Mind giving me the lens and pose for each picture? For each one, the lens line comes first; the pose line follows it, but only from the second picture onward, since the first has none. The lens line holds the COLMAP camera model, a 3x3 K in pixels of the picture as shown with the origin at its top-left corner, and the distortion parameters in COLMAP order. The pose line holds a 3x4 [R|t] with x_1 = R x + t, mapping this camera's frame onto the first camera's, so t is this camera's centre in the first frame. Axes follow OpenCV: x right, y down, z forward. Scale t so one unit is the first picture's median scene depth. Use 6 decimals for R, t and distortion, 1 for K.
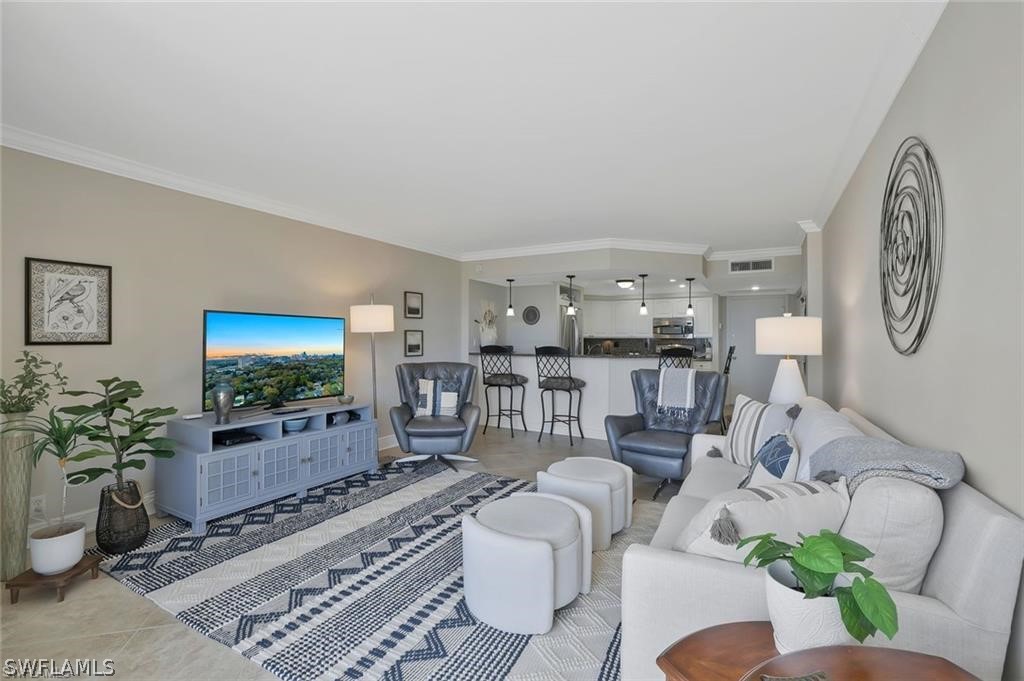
lens RADIAL K [[450.0, 0, 505.6], [0, 450.0, 341.5], [0, 0, 1]] dist [-0.052199, 0.019053]
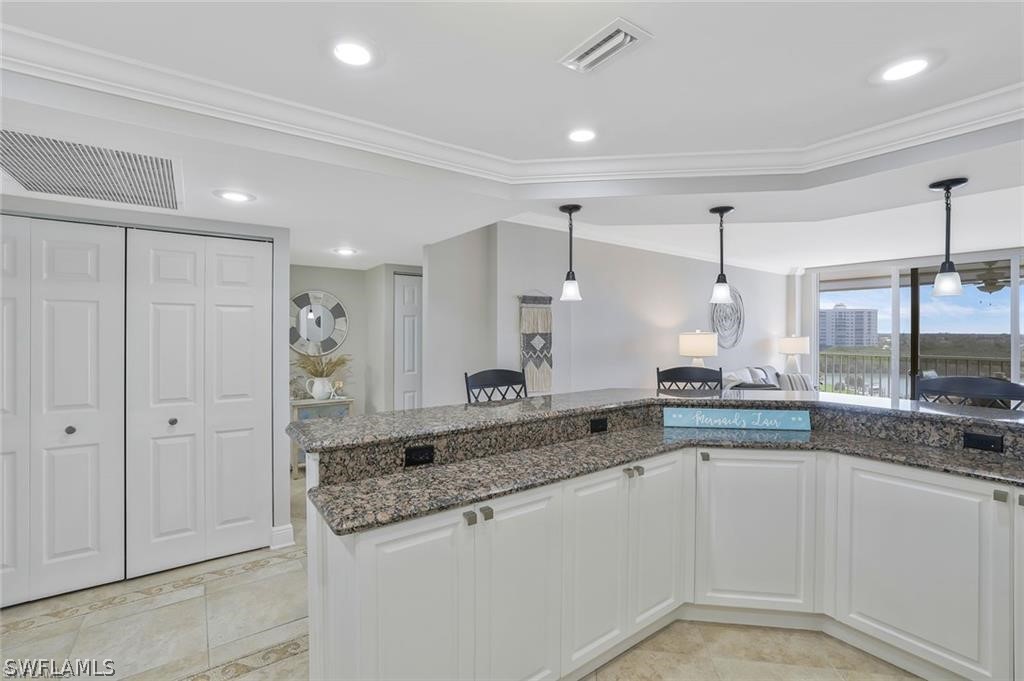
lens RADIAL K [[447.3, 0, 505.8], [0, 447.3, 331.0], [0, 0, 1]] dist [-0.050091, 0.015774]
pose [[-0.910323, -0.006771, 0.413844, 0.462881], [-0.004745, 0.999971, 0.005924, -0.050806], [-0.413872, 0.003429, -0.910329, 2.122882]]
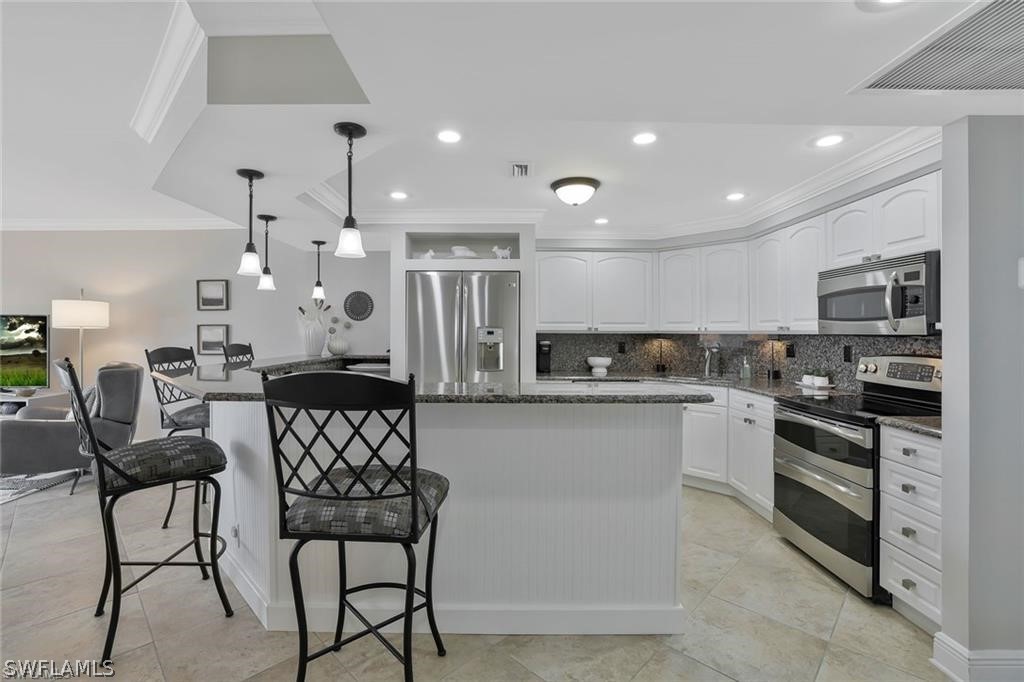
lens RADIAL K [[447.3, 0, 505.8], [0, 447.3, 331.5], [0, 0, 1]] dist [-0.050091, 0.015774]
pose [[0.502795, -0.003938, -0.864397, 1.076186], [-0.008959, 0.999912, -0.009766, -0.012398], [0.864359, 0.012654, 0.502715, 1.449100]]
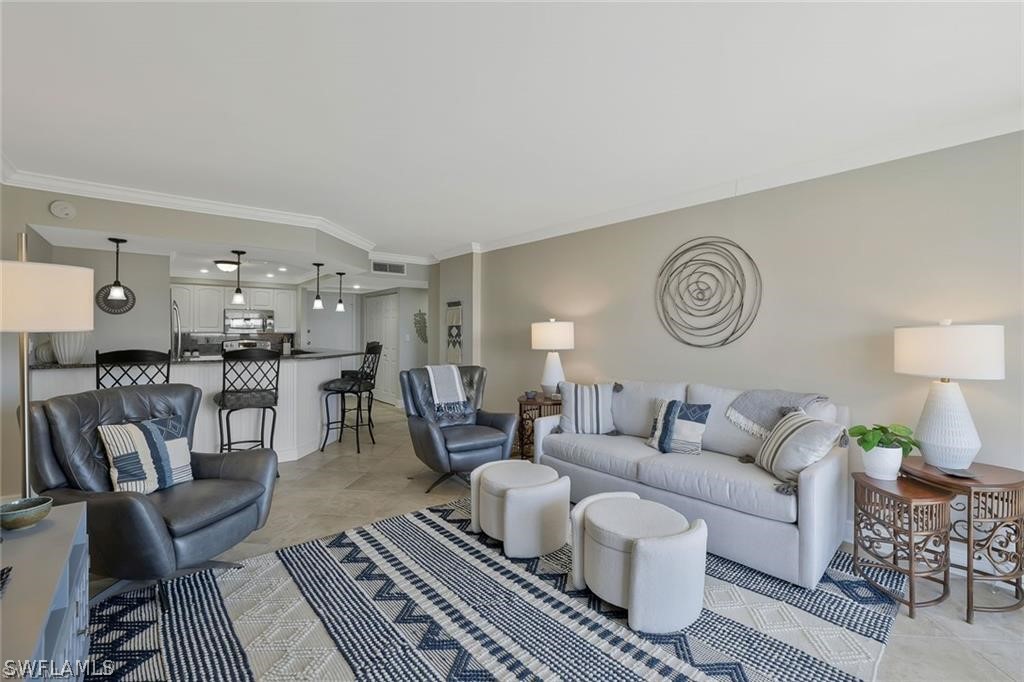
lens RADIAL K [[447.3, 0, 505.8], [0, 447.3, 331.5], [0, 0, 1]] dist [-0.050091, 0.015774]
pose [[0.362590, -0.000712, 0.931949, -0.539164], [0.004255, 0.999991, -0.000892, -0.018275], [-0.931939, 0.004289, 0.362589, 0.488252]]
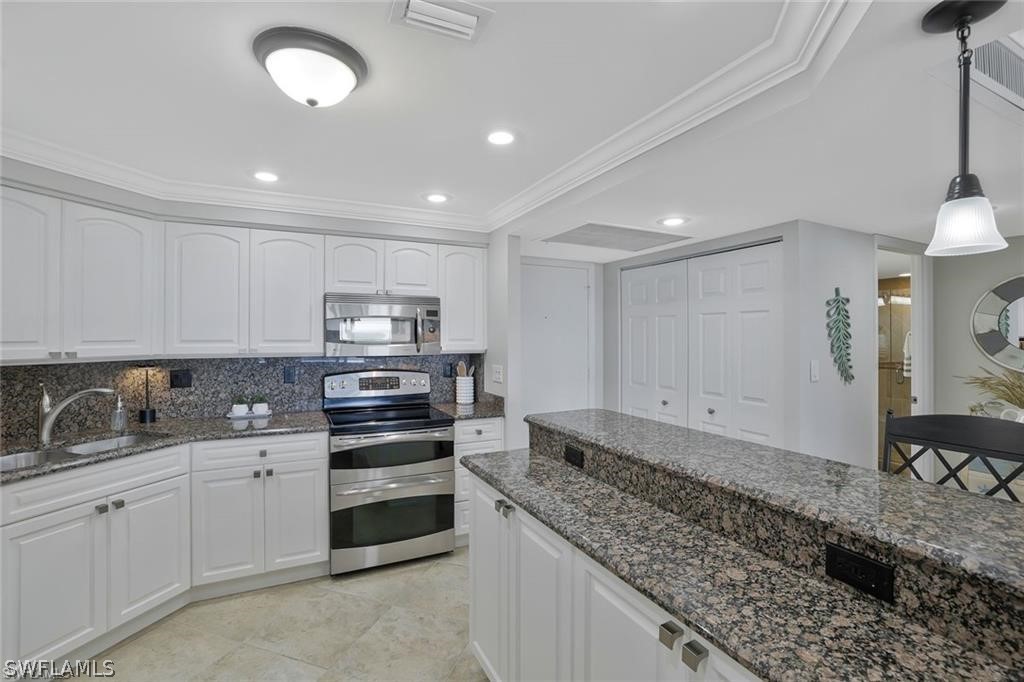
lens RADIAL K [[447.3, 0, 505.8], [0, 447.3, 331.5], [0, 0, 1]] dist [-0.050091, 0.015774]
pose [[0.559113, 0.003786, 0.829083, 0.315904], [0.009487, 0.999895, -0.010964, -0.048279], [-0.829037, 0.013996, 0.559018, 1.605322]]
